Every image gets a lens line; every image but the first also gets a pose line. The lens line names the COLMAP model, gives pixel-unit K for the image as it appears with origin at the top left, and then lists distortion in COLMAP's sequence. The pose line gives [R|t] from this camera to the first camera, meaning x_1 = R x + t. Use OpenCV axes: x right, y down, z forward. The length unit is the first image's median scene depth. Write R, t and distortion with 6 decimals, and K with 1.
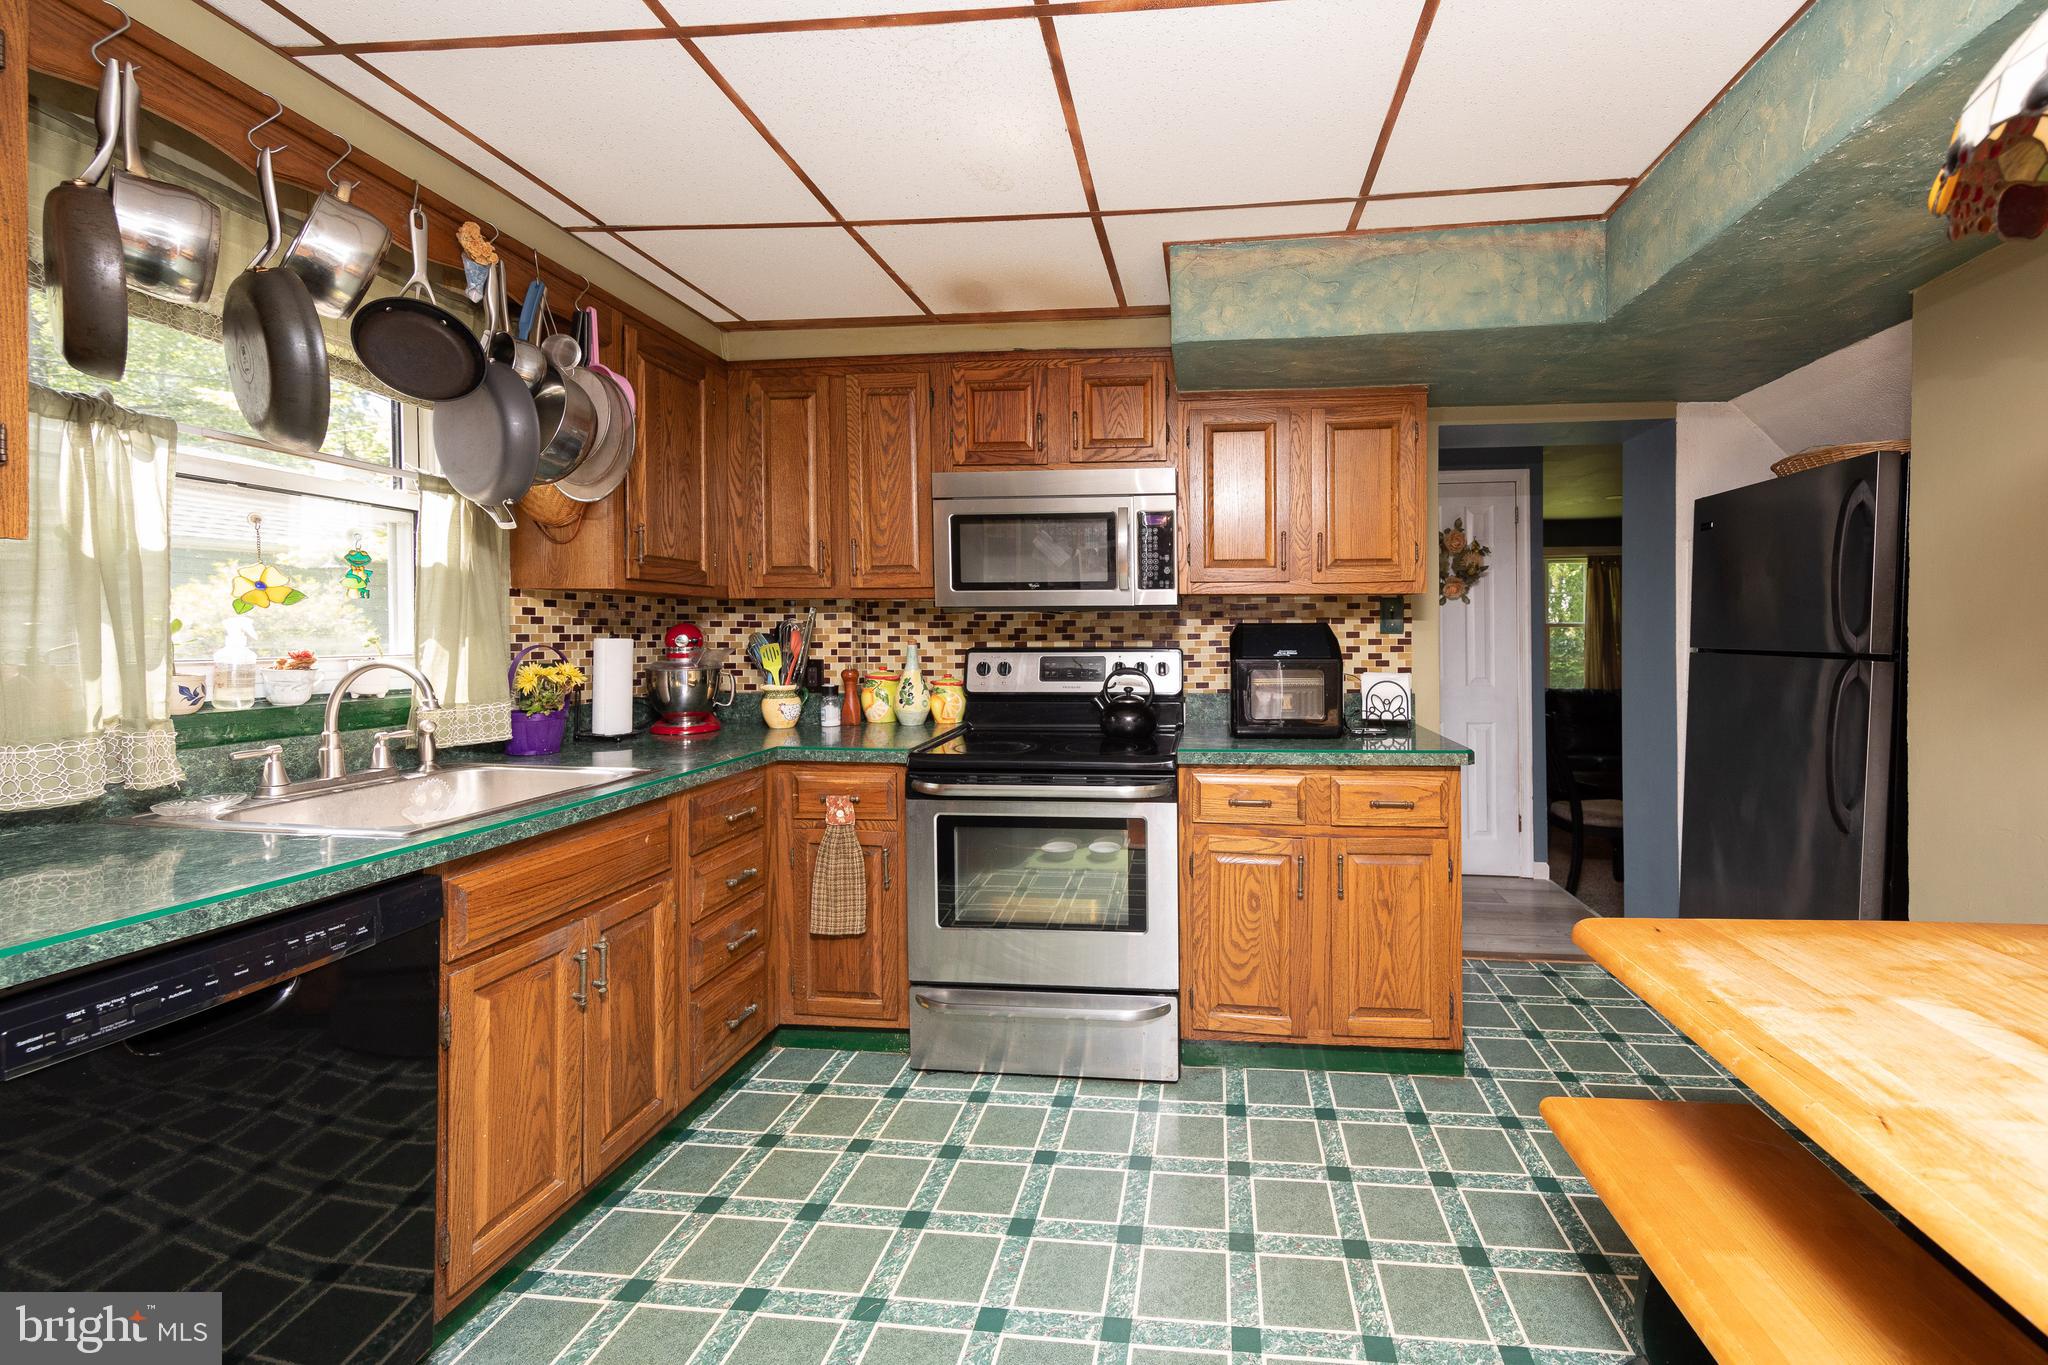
lens RADIAL K [[817.5, 0, 1143.4], [0, 817.5, 631.0], [0, 0, 1]] dist [-0.000100, 0.004033]
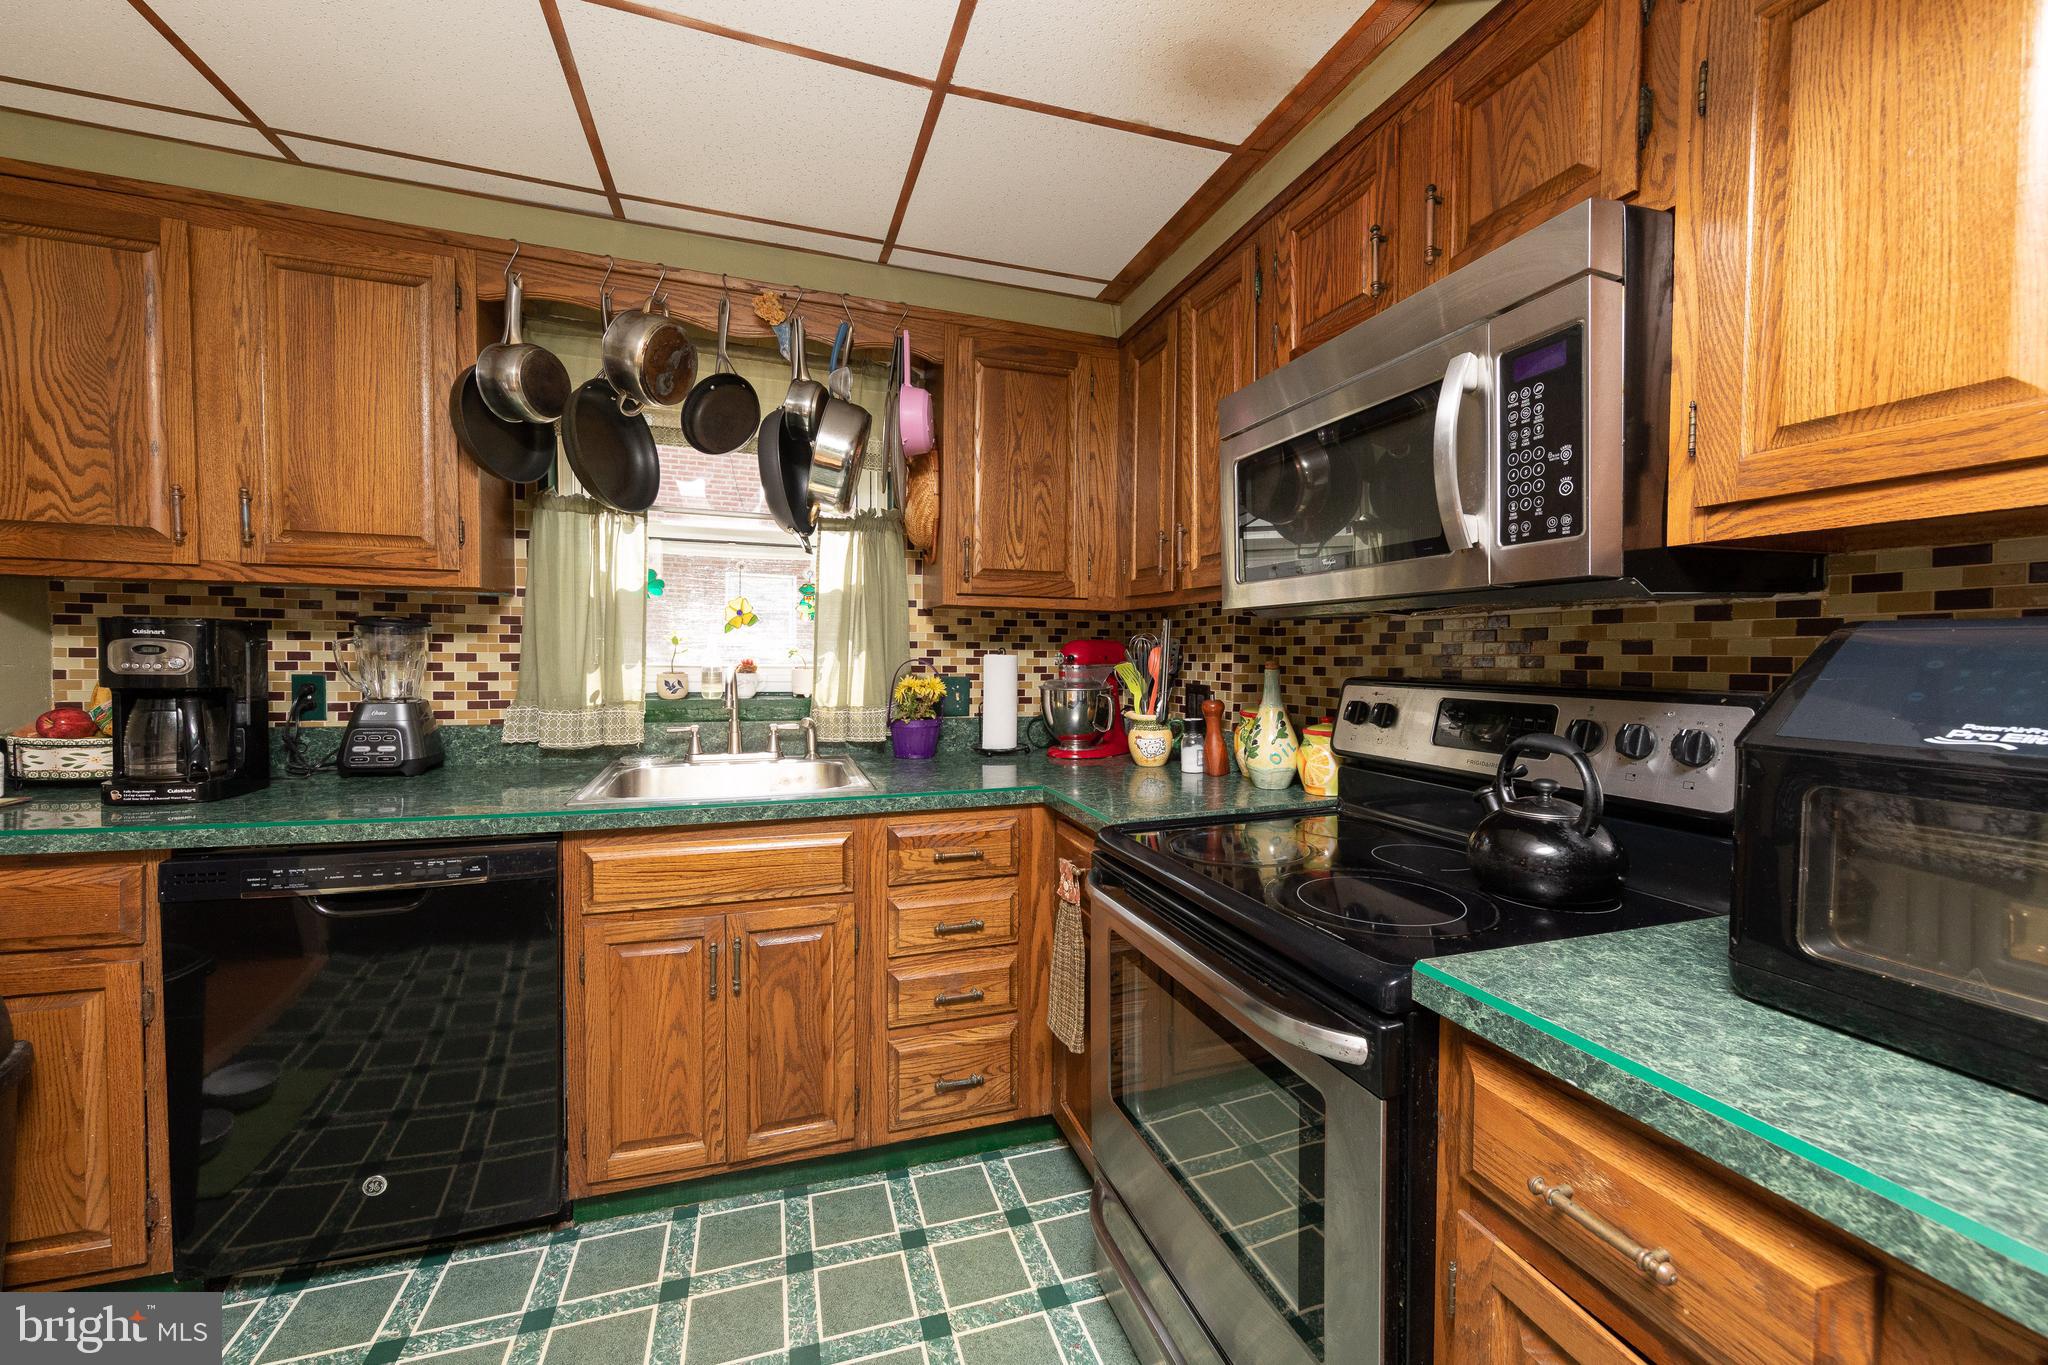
lens RADIAL K [[803.8, 0, 1017.7], [0, 803.8, 679.8], [0, 0, 1]] dist [0.010390, 0.000010]
pose [[0.395919, 0.037555, -0.917517, 0.274522], [-0.008380, 0.999270, 0.037285, 0.003004], [0.918247, -0.007073, 0.395945, 0.618317]]
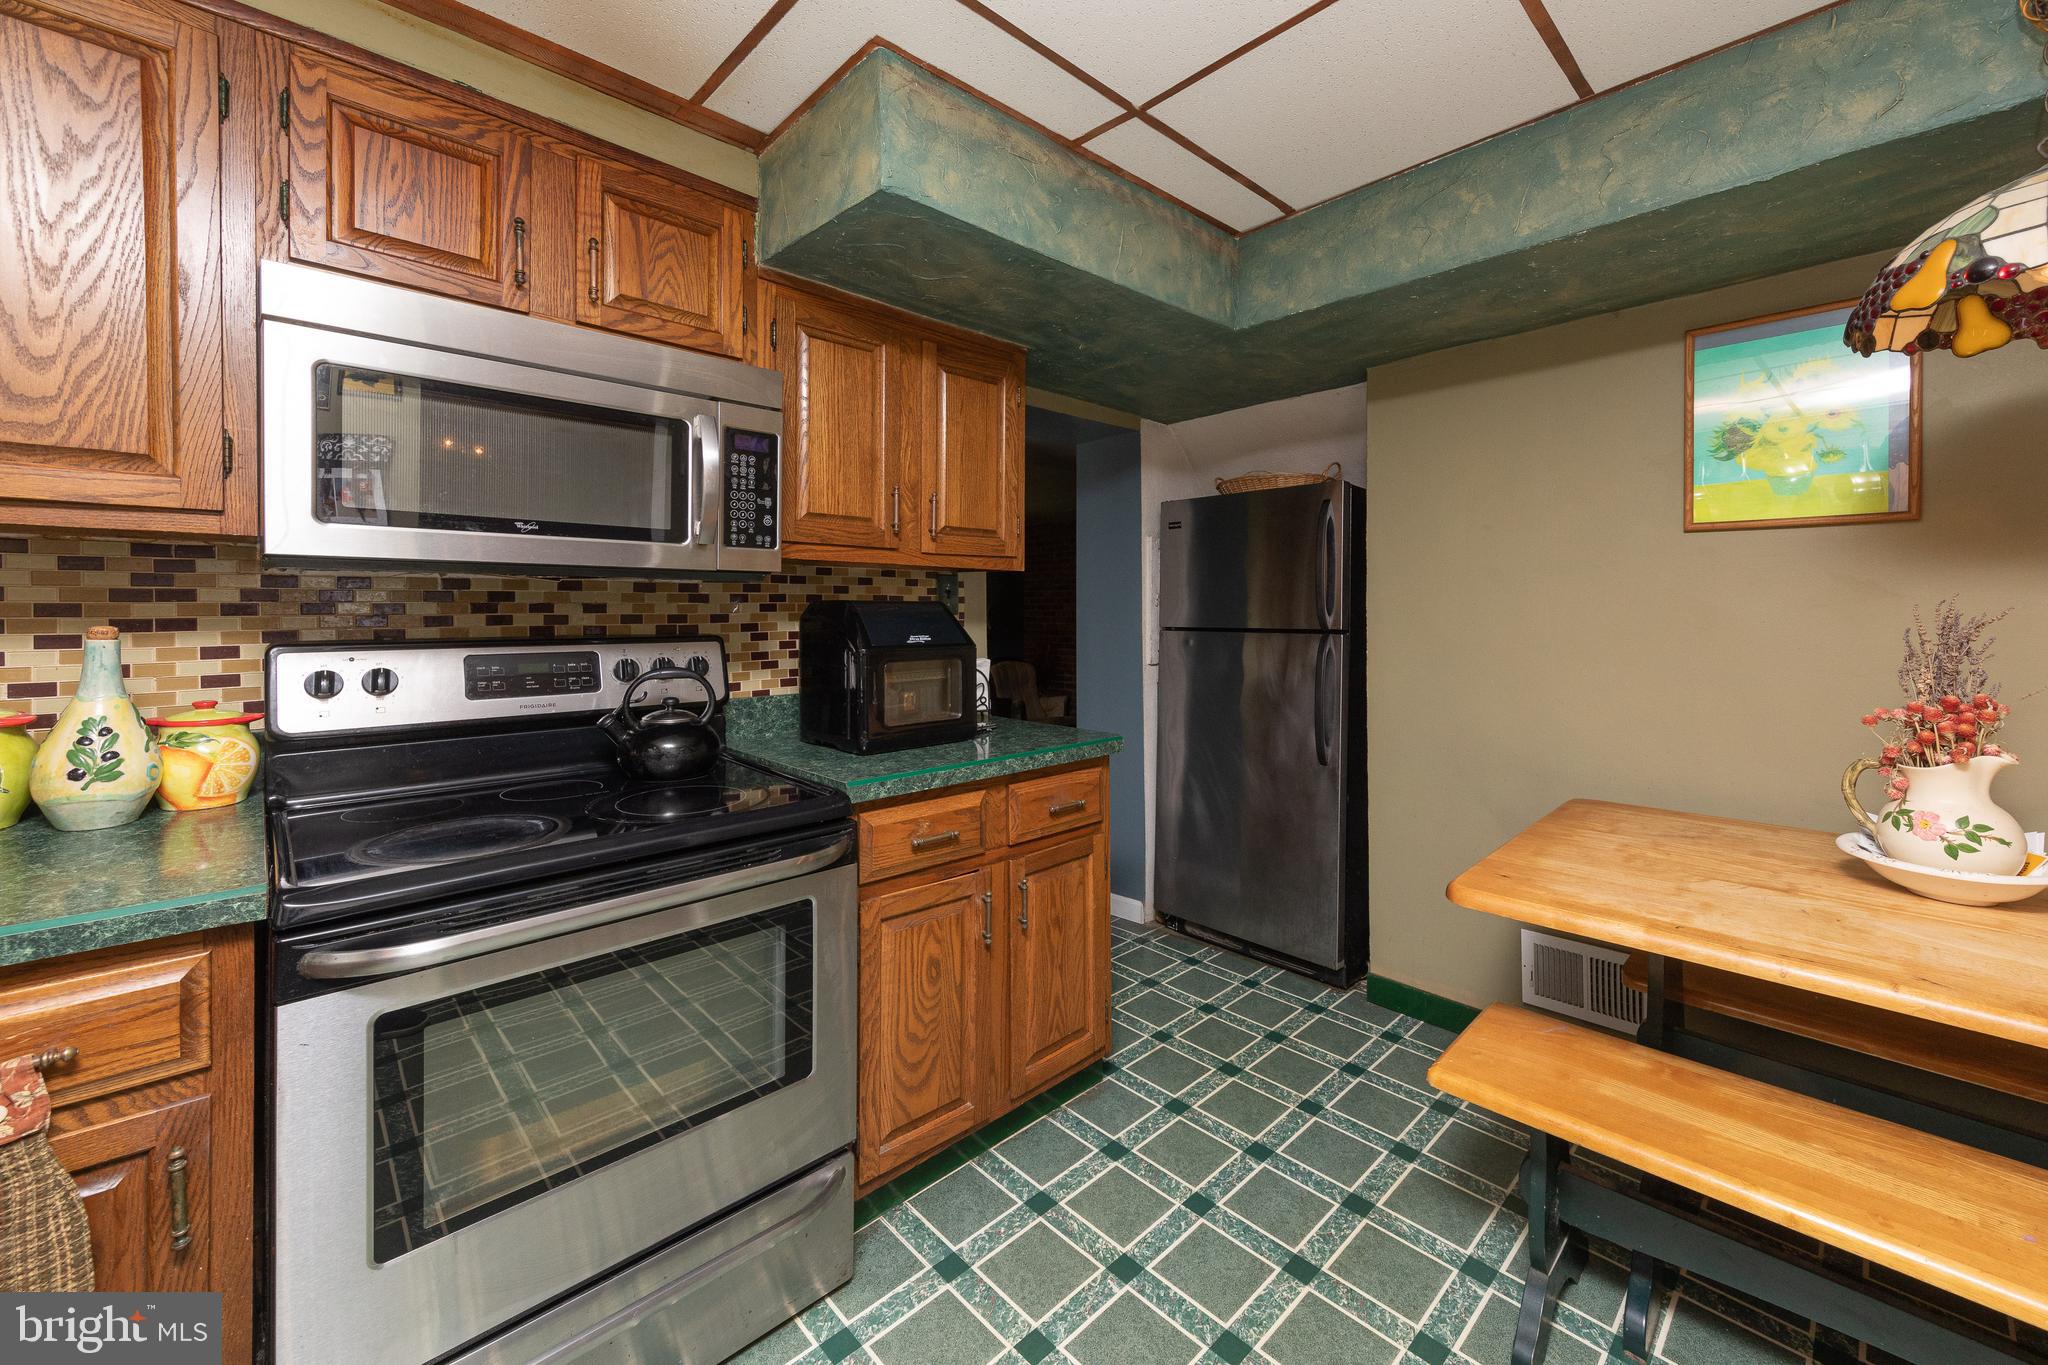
lens RADIAL K [[800.6, 0, 1048.8], [0, 800.6, 604.1], [0, 0, 1]] dist [0.011818, 0.000129]
pose [[0.648468, 0.011588, 0.761154, -0.325211], [-0.002363, 0.999910, -0.013210, 0.003205], [-0.761238, 0.006768, 0.648437, 0.390963]]
